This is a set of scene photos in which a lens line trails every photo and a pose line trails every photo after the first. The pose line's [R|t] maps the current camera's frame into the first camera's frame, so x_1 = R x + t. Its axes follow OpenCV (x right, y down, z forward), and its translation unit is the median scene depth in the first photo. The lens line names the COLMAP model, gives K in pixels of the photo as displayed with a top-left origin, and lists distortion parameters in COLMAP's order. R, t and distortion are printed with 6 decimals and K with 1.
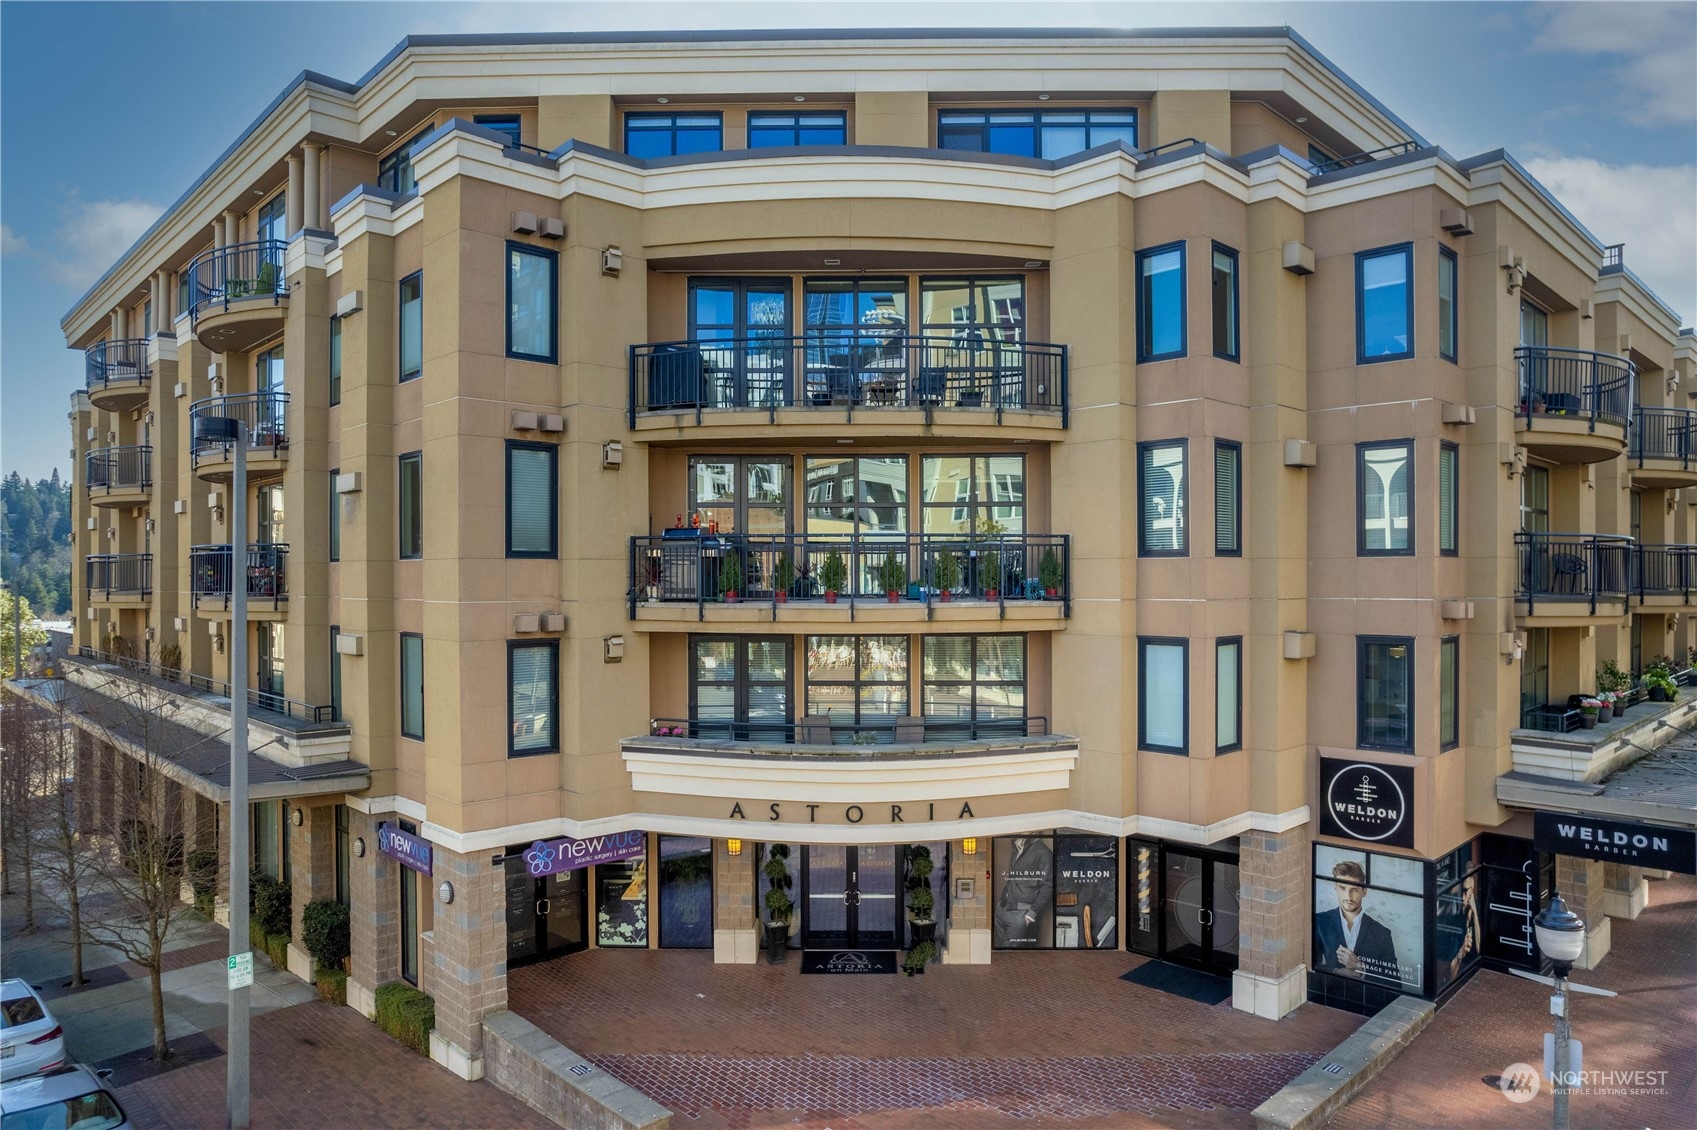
lens RADIAL K [[1103.9, 0, 855.6], [0, 1103.9, 575.0], [0, 0, 1]] dist [-0.049722, 0.025155]
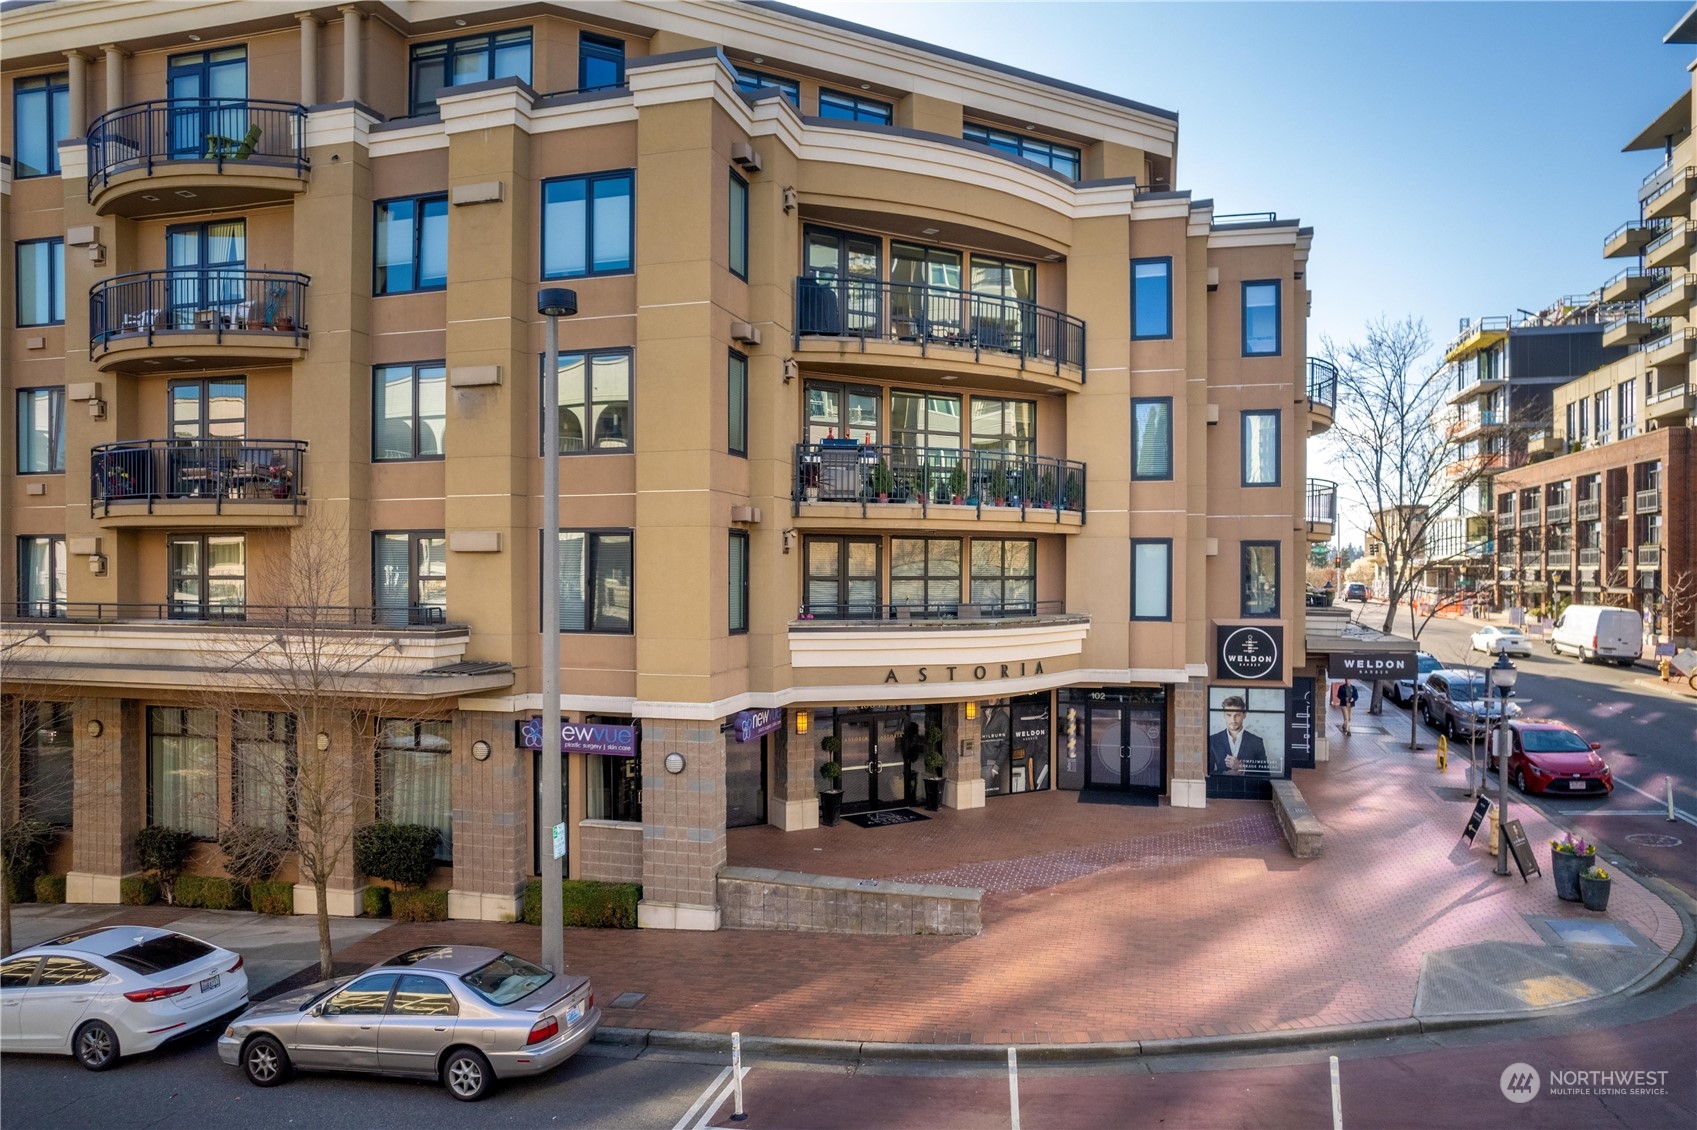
lens RADIAL K [[1103.9, 0, 854.1], [0, 1103.9, 571.5], [0, 0, 1]] dist [-0.049722, 0.025155]
pose [[0.866817, 0.002489, 0.498620, -0.713305], [-0.003867, 0.999991, 0.001732, 0.094166], [-0.498612, -0.003429, 0.866819, -0.019964]]
